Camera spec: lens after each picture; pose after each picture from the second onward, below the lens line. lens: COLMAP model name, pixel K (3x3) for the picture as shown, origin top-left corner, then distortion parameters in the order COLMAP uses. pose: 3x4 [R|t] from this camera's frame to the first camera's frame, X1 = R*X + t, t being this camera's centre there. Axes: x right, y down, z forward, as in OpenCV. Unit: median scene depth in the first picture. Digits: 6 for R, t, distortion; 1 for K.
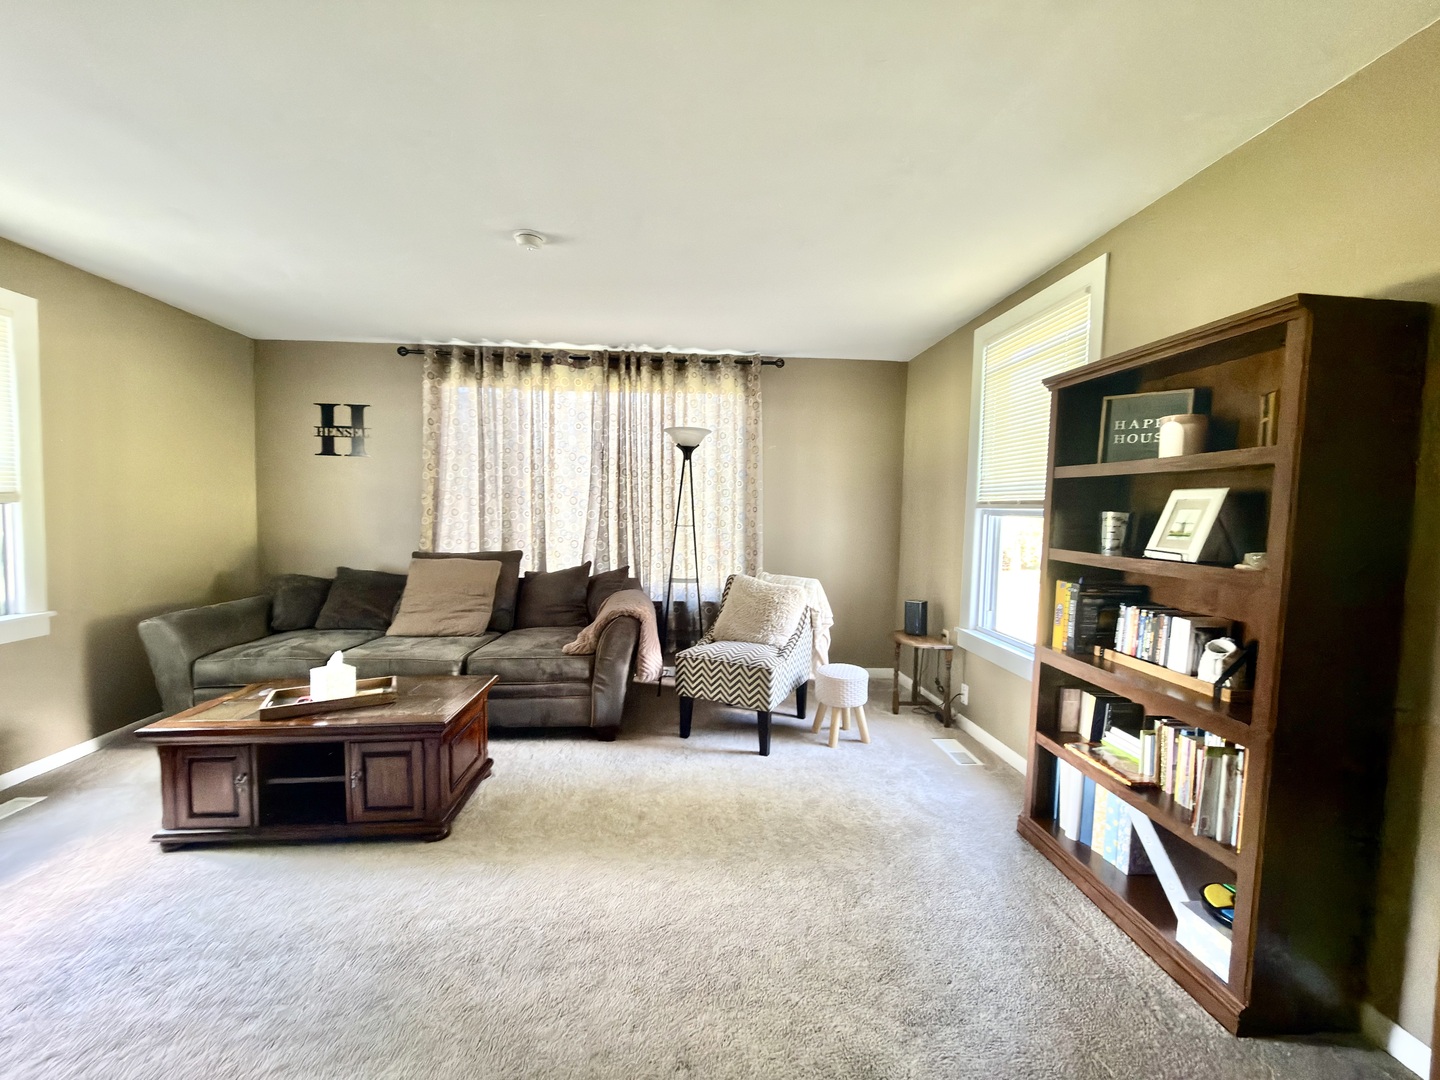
lens RADIAL K [[573.8, 0, 720.0], [0, 573.8, 540.0], [0, 0, 1]] dist [-0.001264, -0.000237]
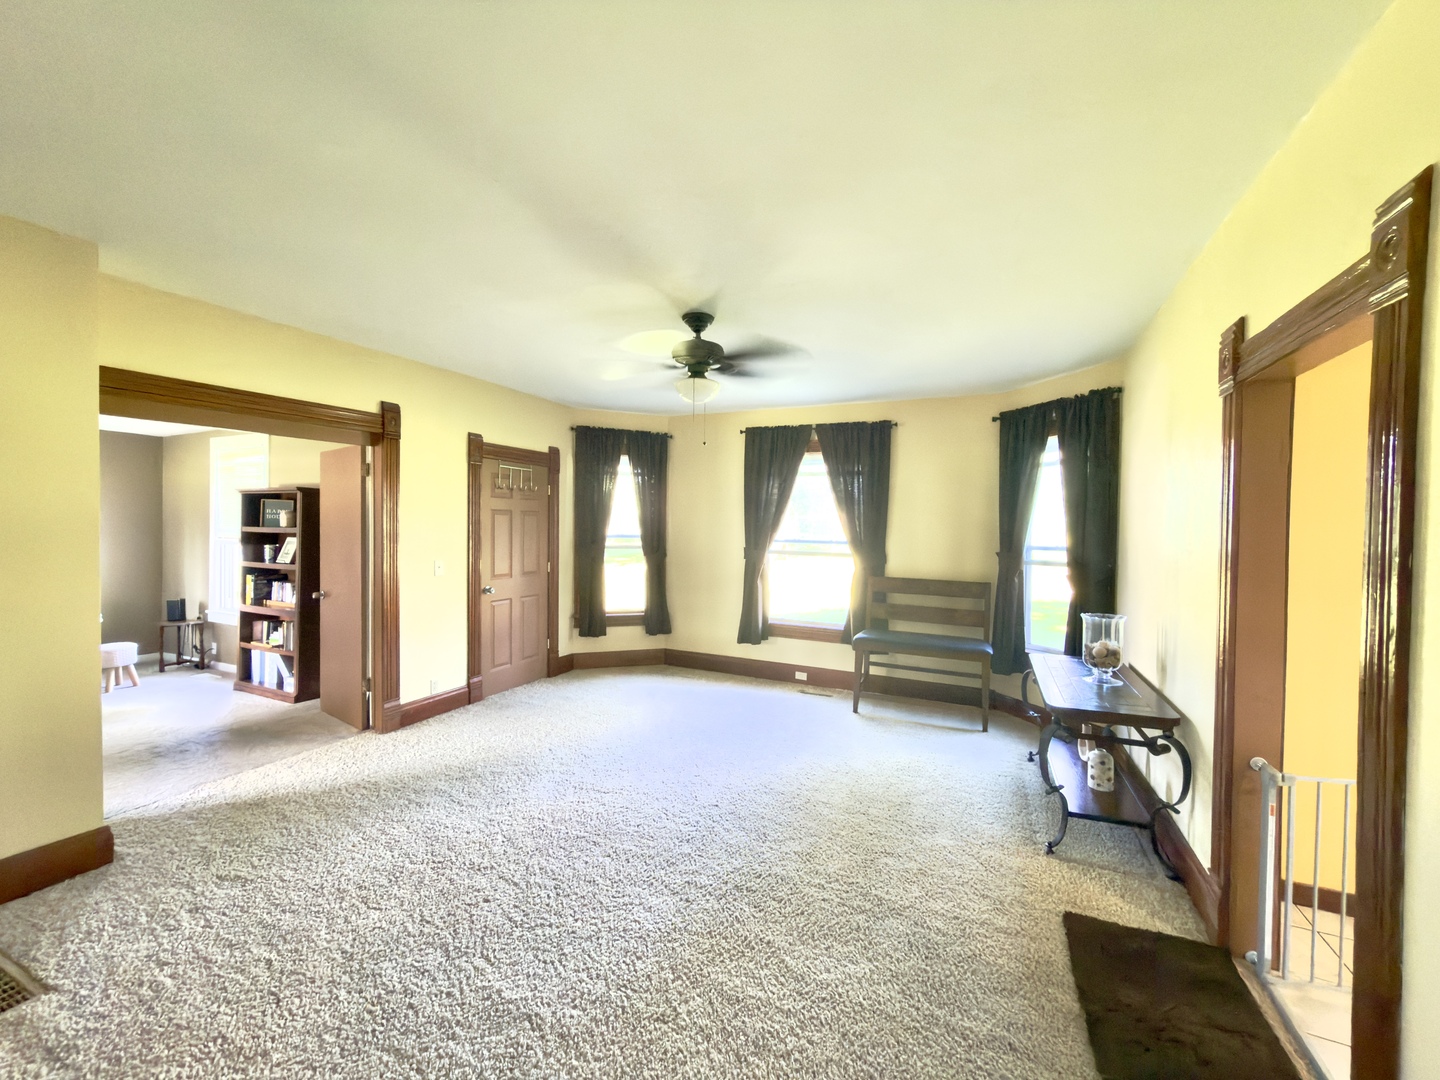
lens RADIAL K [[583.9, 0, 720.0], [0, 583.9, 540.0], [0, 0, 1]] dist [-0.000564, 0.000013]
pose [[0.494878, -0.027845, 0.868516, -0.523514], [0.038807, 0.999197, 0.009923, -0.019106], [-0.868096, 0.028794, 0.495561, -1.879393]]
